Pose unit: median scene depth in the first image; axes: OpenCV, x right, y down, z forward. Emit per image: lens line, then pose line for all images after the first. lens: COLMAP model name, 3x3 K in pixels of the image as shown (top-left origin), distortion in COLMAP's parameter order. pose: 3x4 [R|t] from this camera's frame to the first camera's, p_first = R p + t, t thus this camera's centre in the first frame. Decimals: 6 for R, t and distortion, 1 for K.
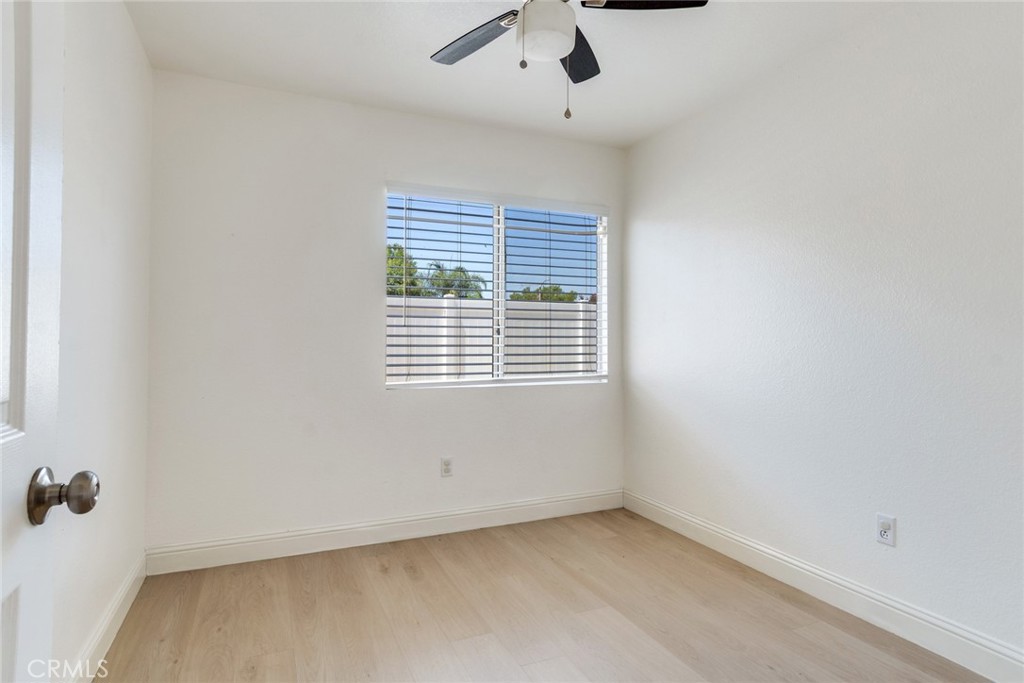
lens RADIAL K [[540.6, 0, 495.6], [0, 540.6, 338.4], [0, 0, 1]] dist [0.001541, 0.000040]
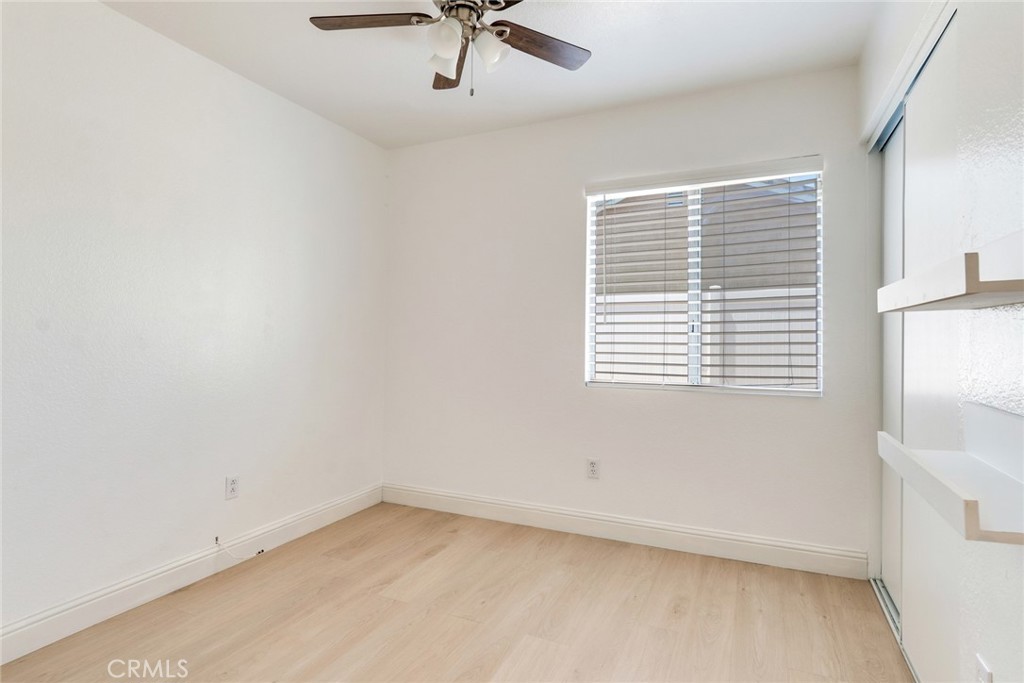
lens RADIAL K [[540.6, 0, 495.6], [0, 540.6, 338.4], [0, 0, 1]] dist [0.001541, 0.000040]
pose [[0.652870, -0.003642, -0.757461, 0.450681], [0.006777, 0.999976, 0.001033, 0.002001], [0.757439, -0.005808, 0.652880, 0.194731]]
